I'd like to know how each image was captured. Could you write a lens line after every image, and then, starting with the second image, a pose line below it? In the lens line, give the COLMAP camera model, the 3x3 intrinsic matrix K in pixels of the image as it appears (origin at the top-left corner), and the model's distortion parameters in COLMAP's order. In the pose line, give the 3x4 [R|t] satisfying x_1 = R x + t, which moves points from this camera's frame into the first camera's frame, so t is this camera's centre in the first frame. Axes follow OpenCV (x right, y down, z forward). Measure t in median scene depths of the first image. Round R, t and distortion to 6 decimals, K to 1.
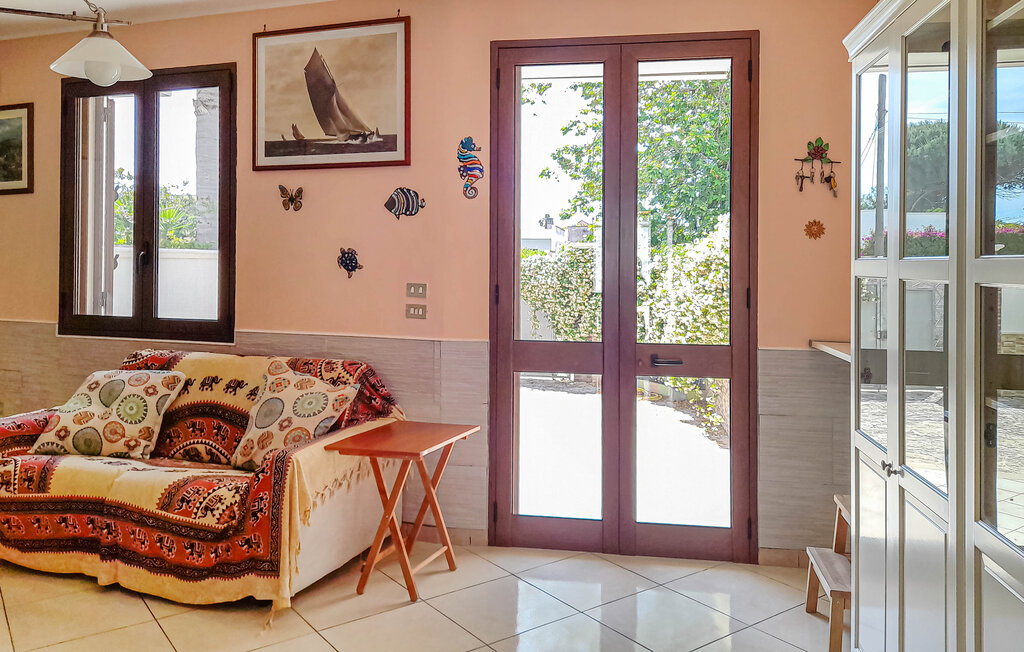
lens RADIAL K [[809.6, 0, 512.0], [0, 809.6, 326.0], [0, 0, 1]] dist [-0.003750, -0.000496]
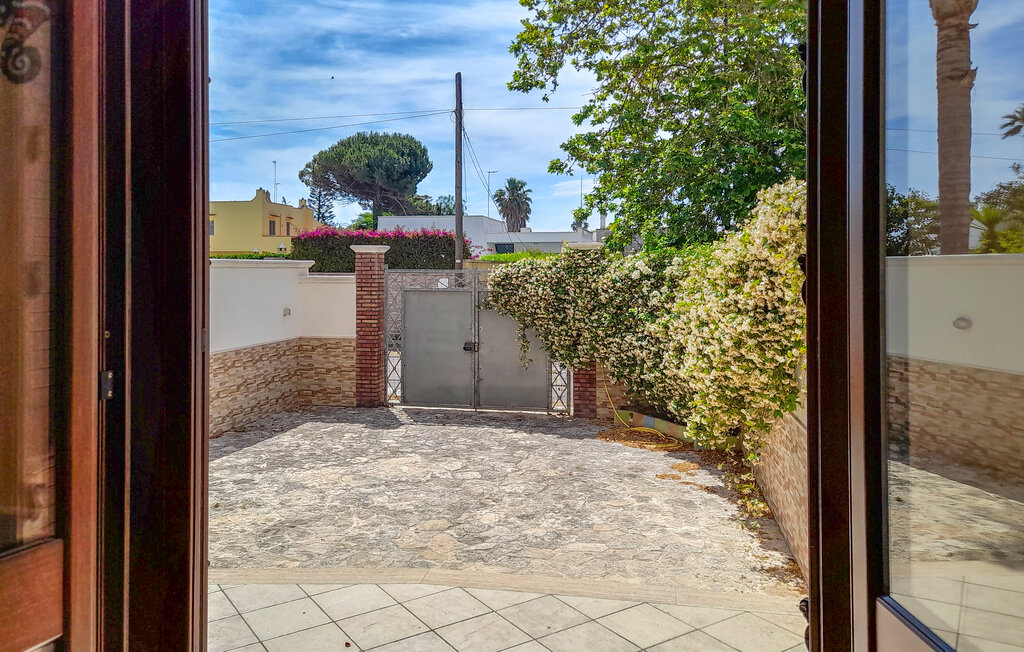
lens RADIAL K [[782.2, 0, 512.0], [0, 782.2, 326.0], [0, 0, 1]] dist [0.006107, 0.001049]
pose [[0.998567, -0.005321, -0.053246, 0.067386], [0.005115, 0.999979, -0.004004, -0.021369], [0.053266, 0.003726, 0.998573, 0.269318]]
